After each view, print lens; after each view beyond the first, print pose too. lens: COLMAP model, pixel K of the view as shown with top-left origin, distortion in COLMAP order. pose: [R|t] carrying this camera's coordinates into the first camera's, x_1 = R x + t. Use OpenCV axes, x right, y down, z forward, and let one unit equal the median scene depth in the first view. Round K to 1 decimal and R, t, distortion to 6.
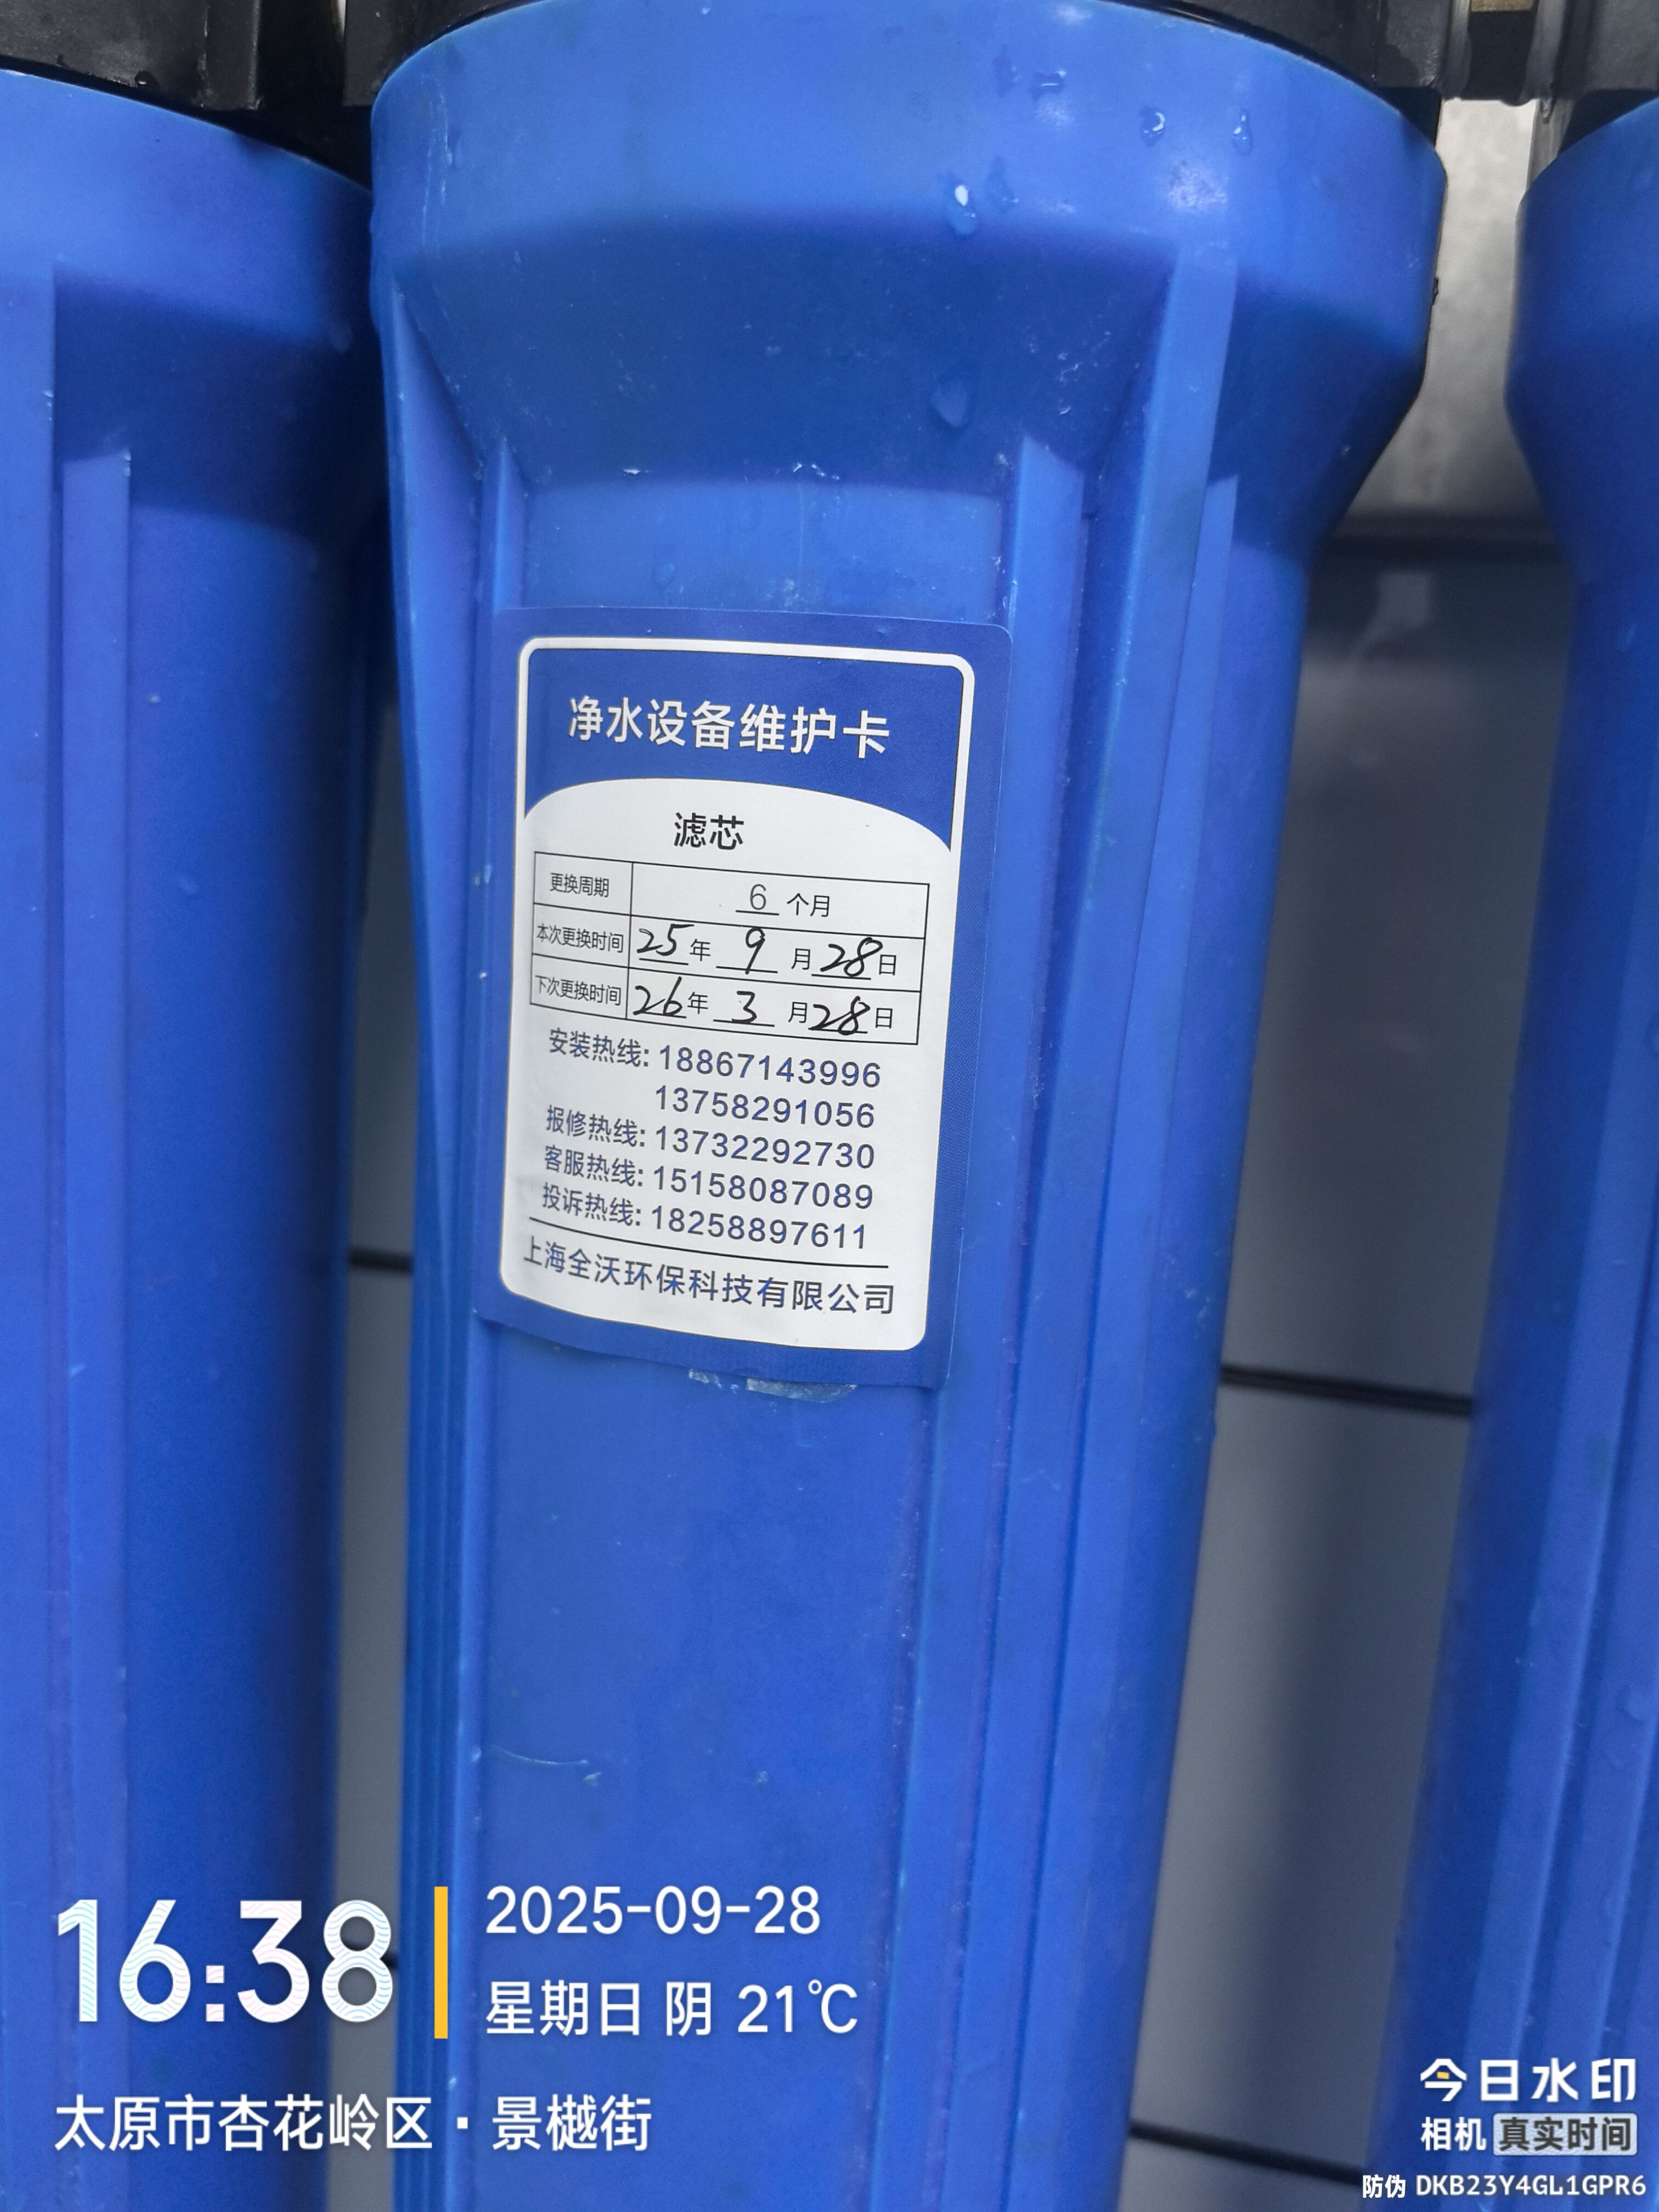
lens RADIAL K [[1730.7, 0, 829.5], [0, 1730.7, 1106.0], [0, 0, 1]] dist [-0.003406, -0.122880]
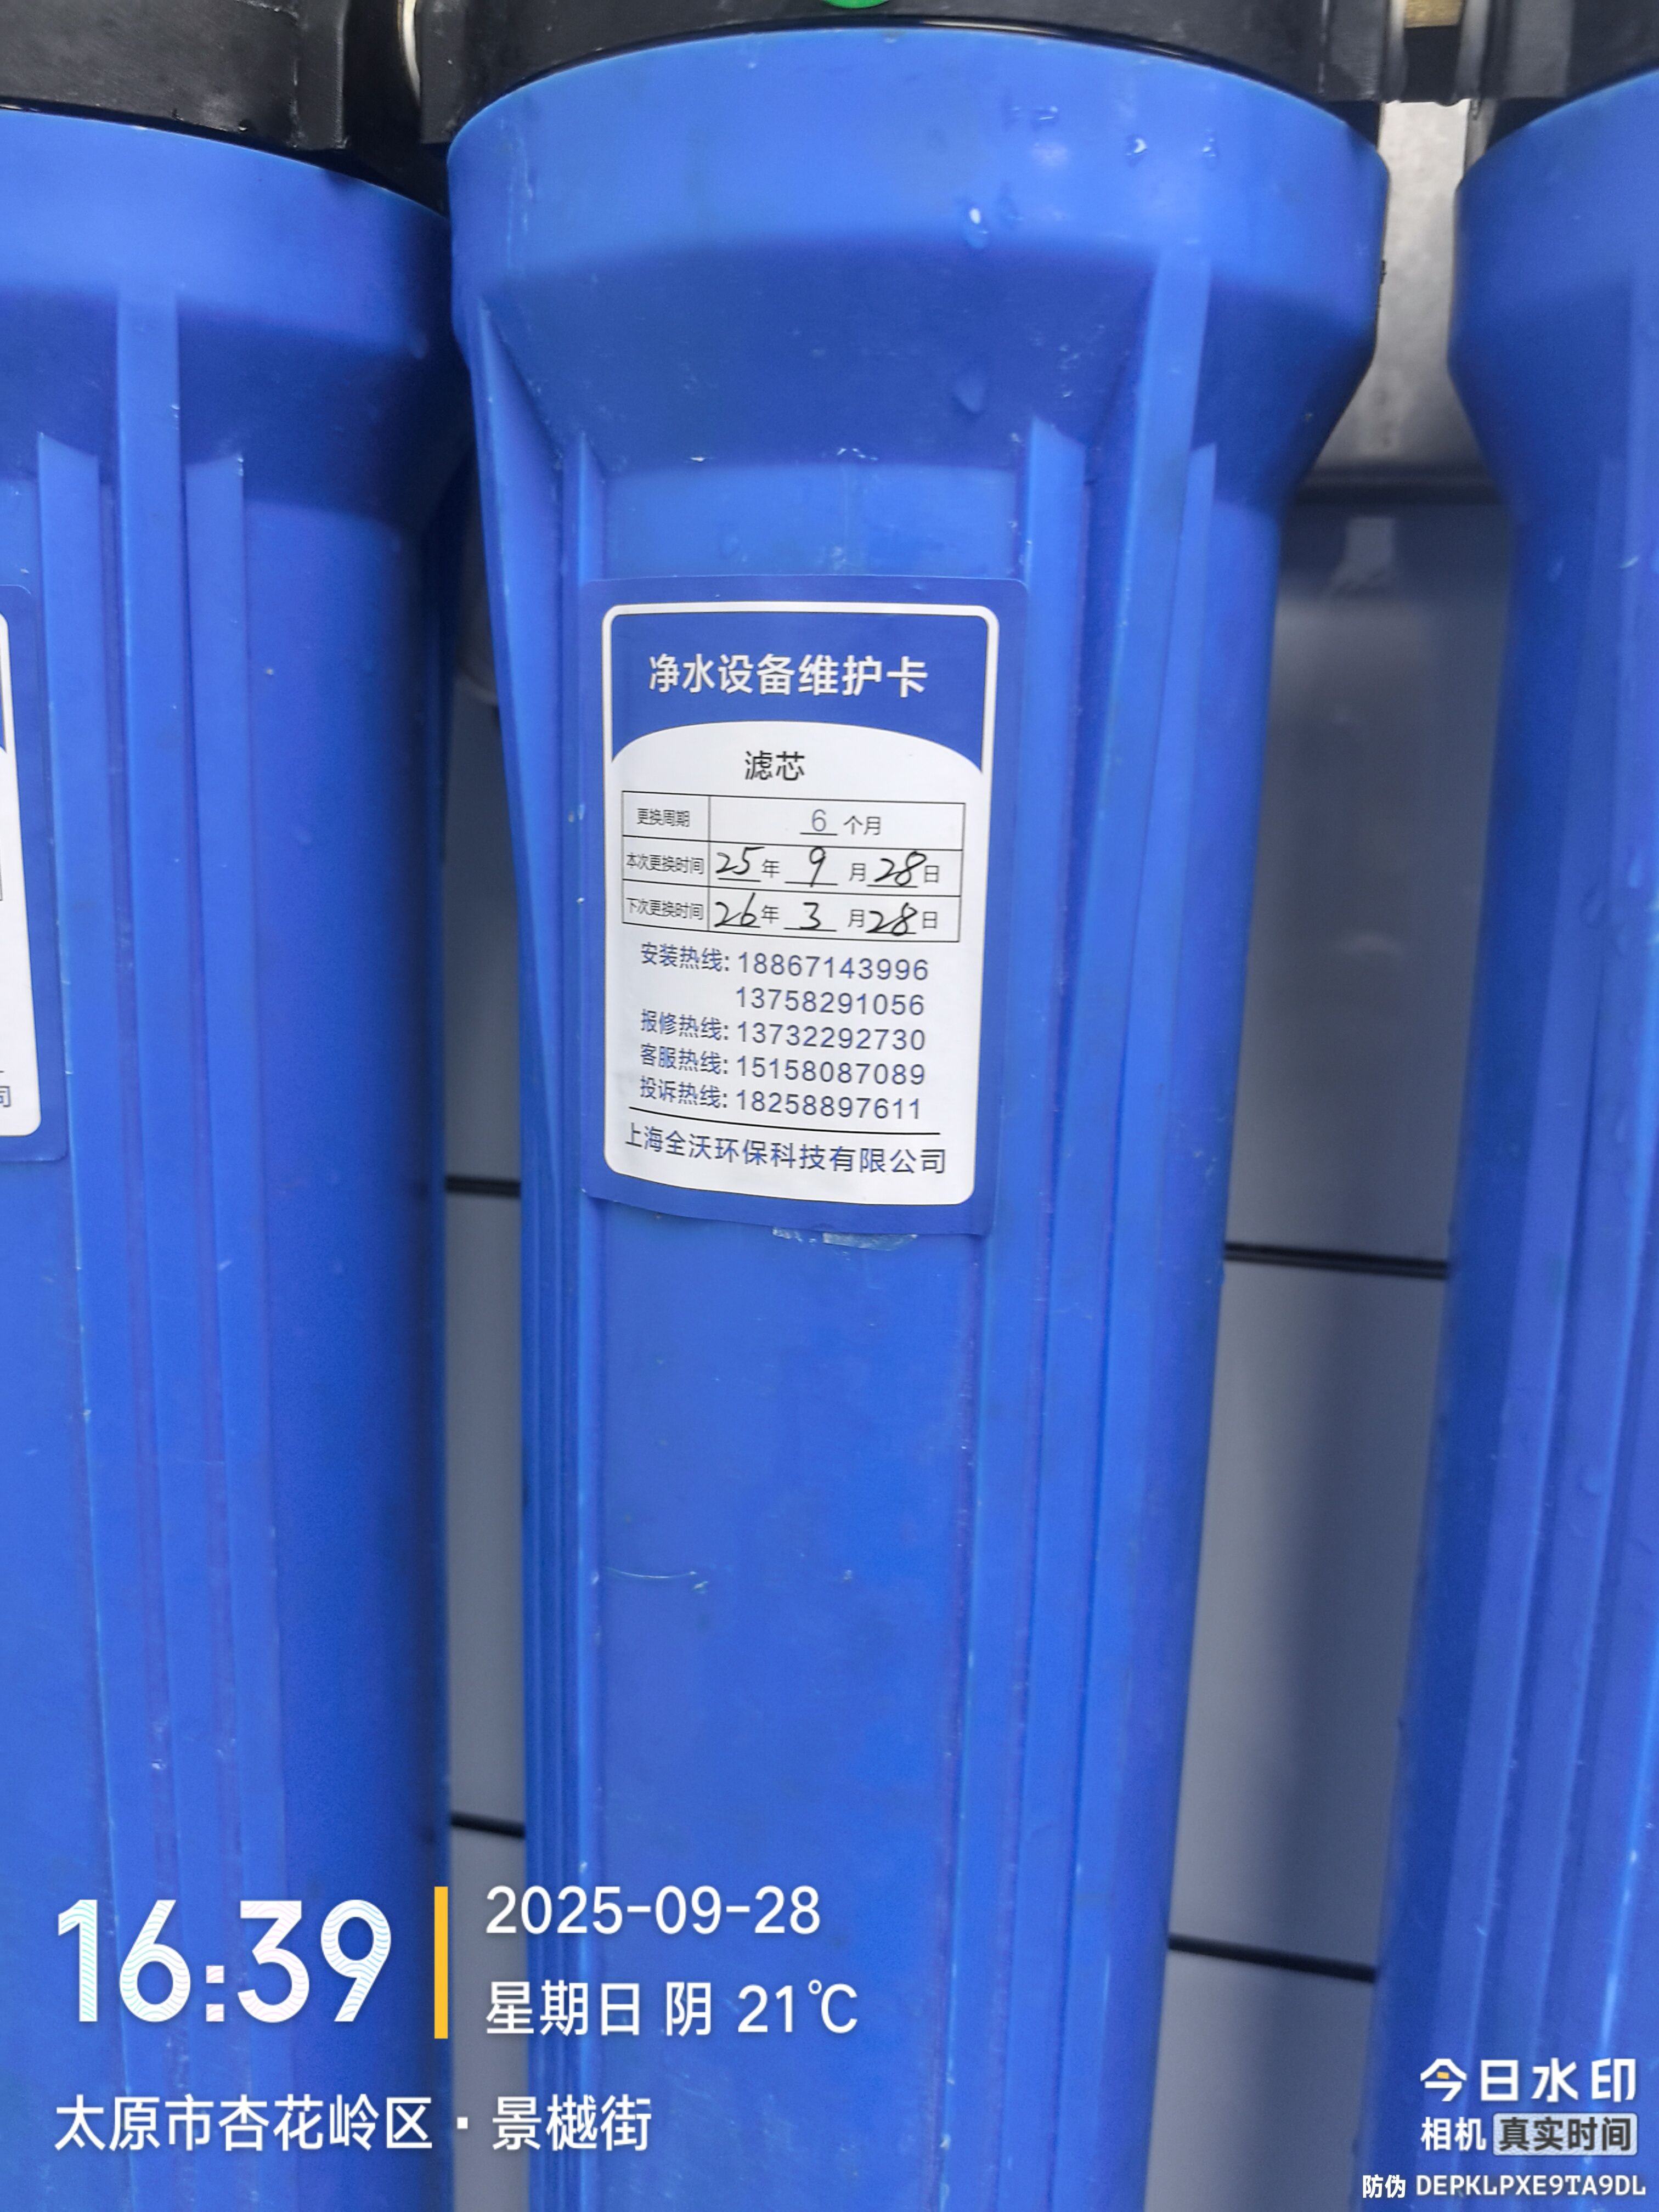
lens RADIAL K [[1692.4, 0, 829.5], [0, 1692.4, 1106.0], [0, 0, 1]] dist [0.009862, -0.155248]
pose [[0.999240, -0.038361, -0.006880, -0.032563], [0.038540, 0.998863, 0.028077, 0.039201], [0.005796, -0.028321, 0.999582, -0.147006]]
